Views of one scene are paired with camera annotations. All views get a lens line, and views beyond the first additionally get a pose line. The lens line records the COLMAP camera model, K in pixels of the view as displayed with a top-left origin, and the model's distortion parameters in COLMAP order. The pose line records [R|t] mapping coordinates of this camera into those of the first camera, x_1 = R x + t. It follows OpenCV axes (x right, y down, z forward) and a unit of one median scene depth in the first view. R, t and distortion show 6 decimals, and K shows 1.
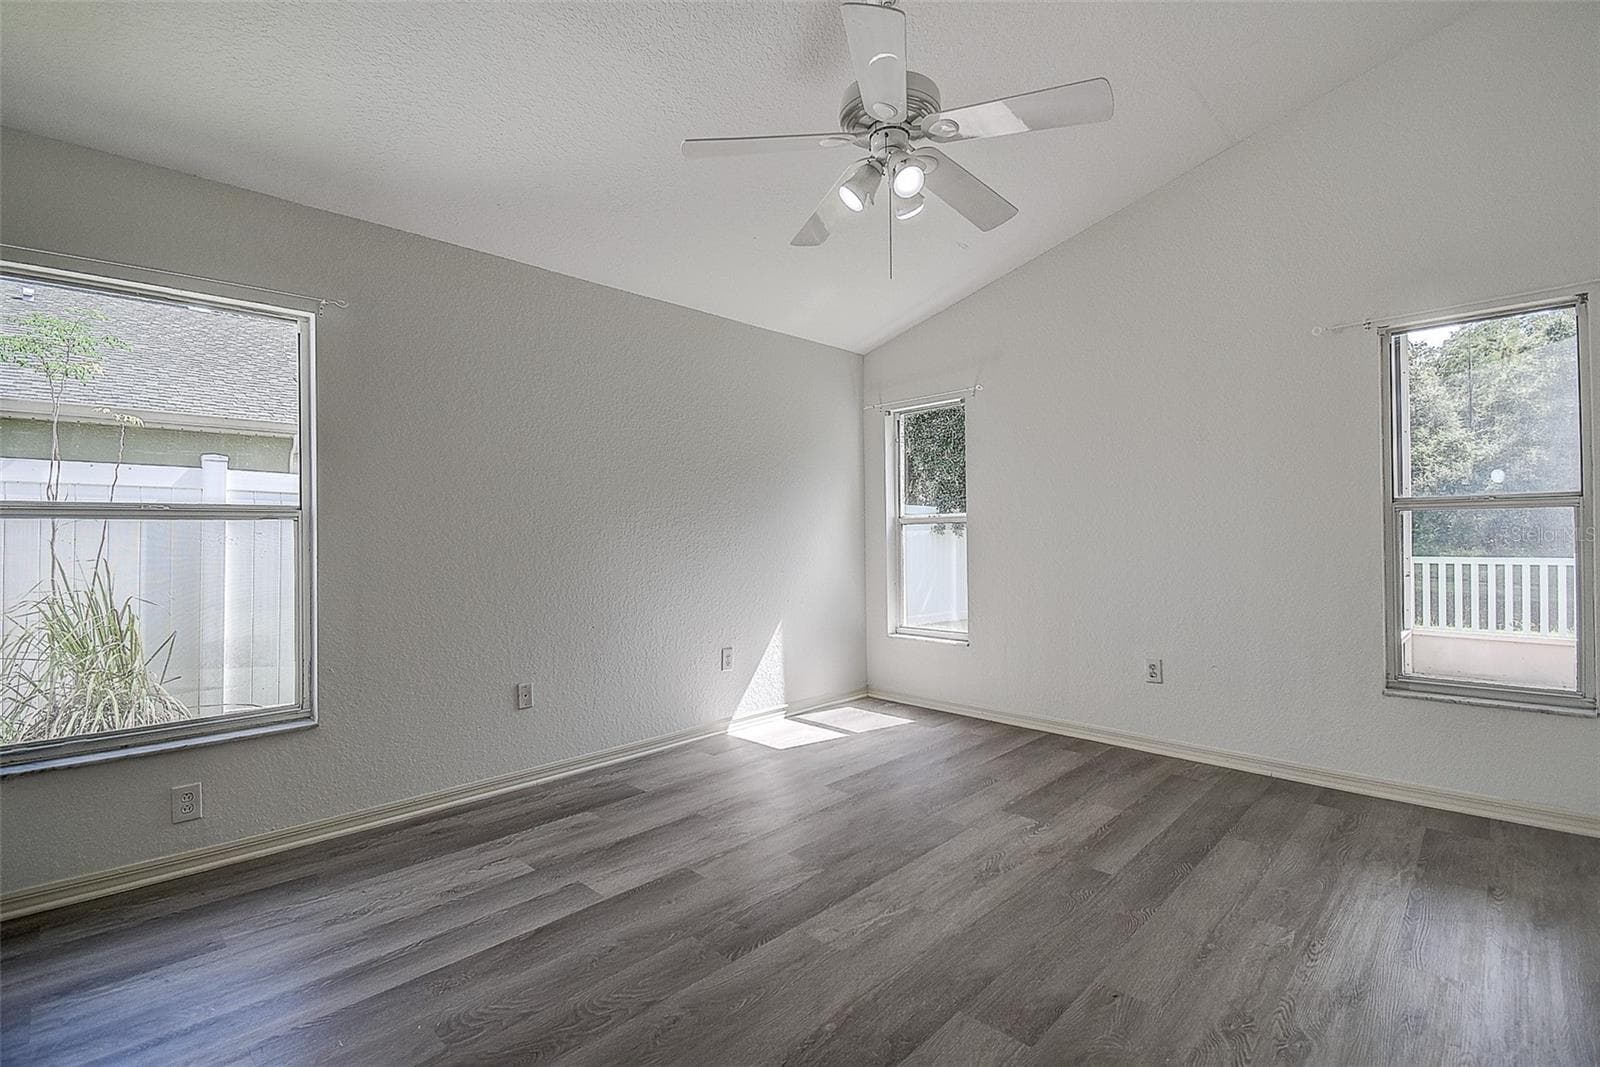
lens RADIAL K [[727.8, 0, 805.0], [0, 727.8, 532.6], [0, 0, 1]] dist [0.002638, 0.000126]
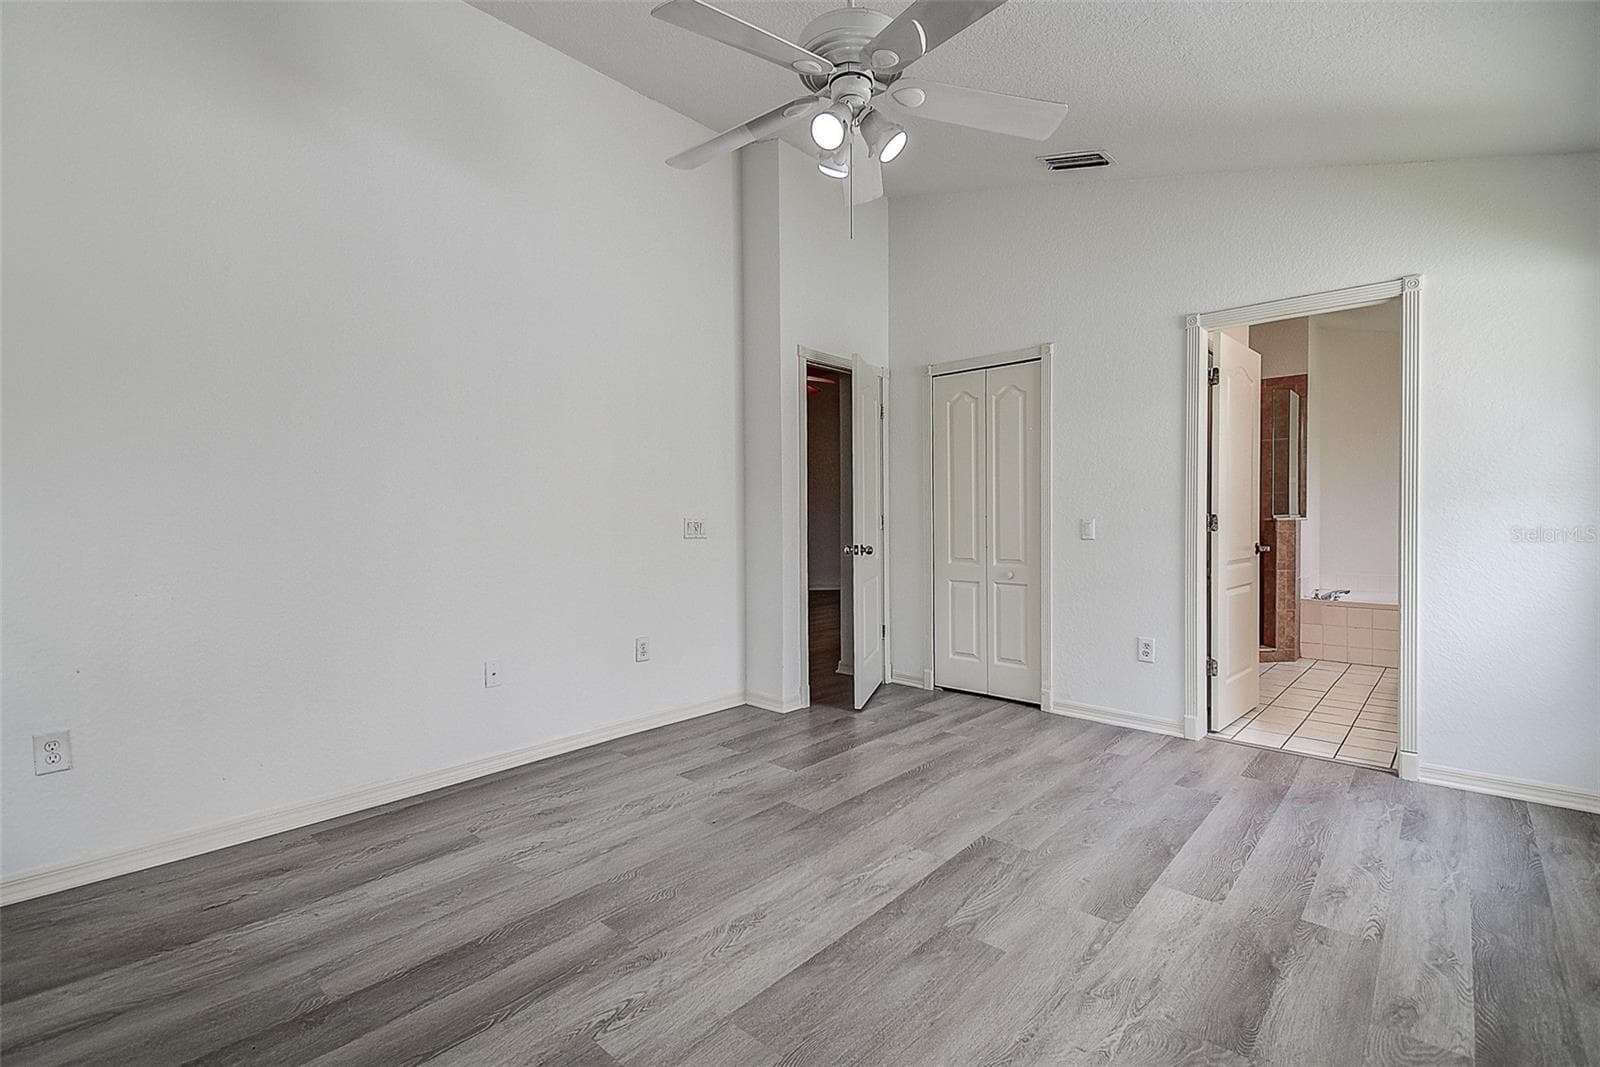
lens RADIAL K [[727.8, 0, 797.2], [0, 727.8, 531.9], [0, 0, 1]] dist [0.002638, 0.000126]
pose [[-0.999534, 0.016539, -0.025670, 0.225959], [0.016225, 0.999791, 0.012409, 0.015351], [0.025870, 0.011987, -0.999593, 1.993825]]
